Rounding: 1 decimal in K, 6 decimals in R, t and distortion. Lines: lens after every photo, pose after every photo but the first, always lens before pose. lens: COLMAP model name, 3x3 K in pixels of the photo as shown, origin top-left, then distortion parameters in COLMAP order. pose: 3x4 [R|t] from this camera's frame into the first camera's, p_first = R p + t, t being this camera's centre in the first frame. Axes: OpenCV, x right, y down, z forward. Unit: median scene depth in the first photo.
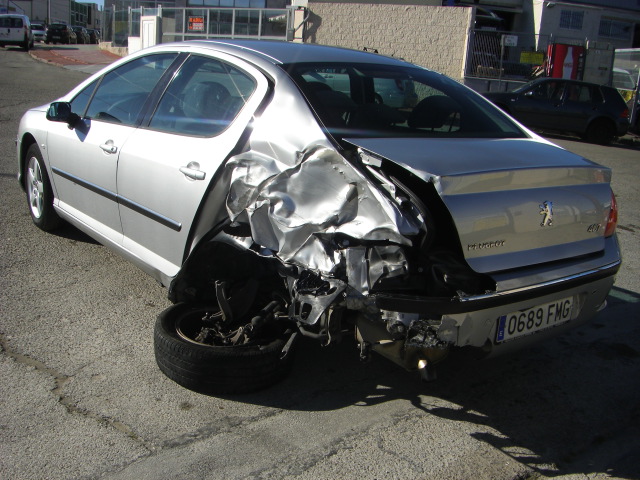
lens RADIAL K [[713.2, 0, 311.8], [0, 713.2, 269.2], [0, 0, 1]] dist [-0.164187, 0.004808]
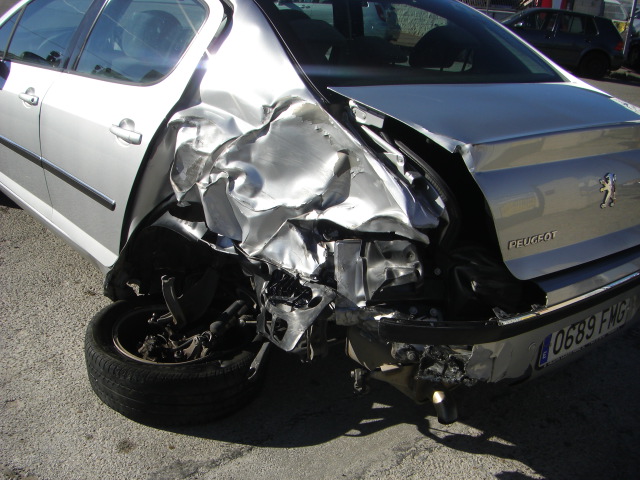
lens RADIAL K [[712.5, 0, 305.6], [0, 712.5, 273.0], [0, 0, 1]] dist [-0.146703, 0.006989]
pose [[0.999690, -0.014498, 0.020222, 0.004027], [0.012506, 0.995363, 0.095376, -0.061454], [-0.021511, -0.095094, 0.995236, 0.258274]]
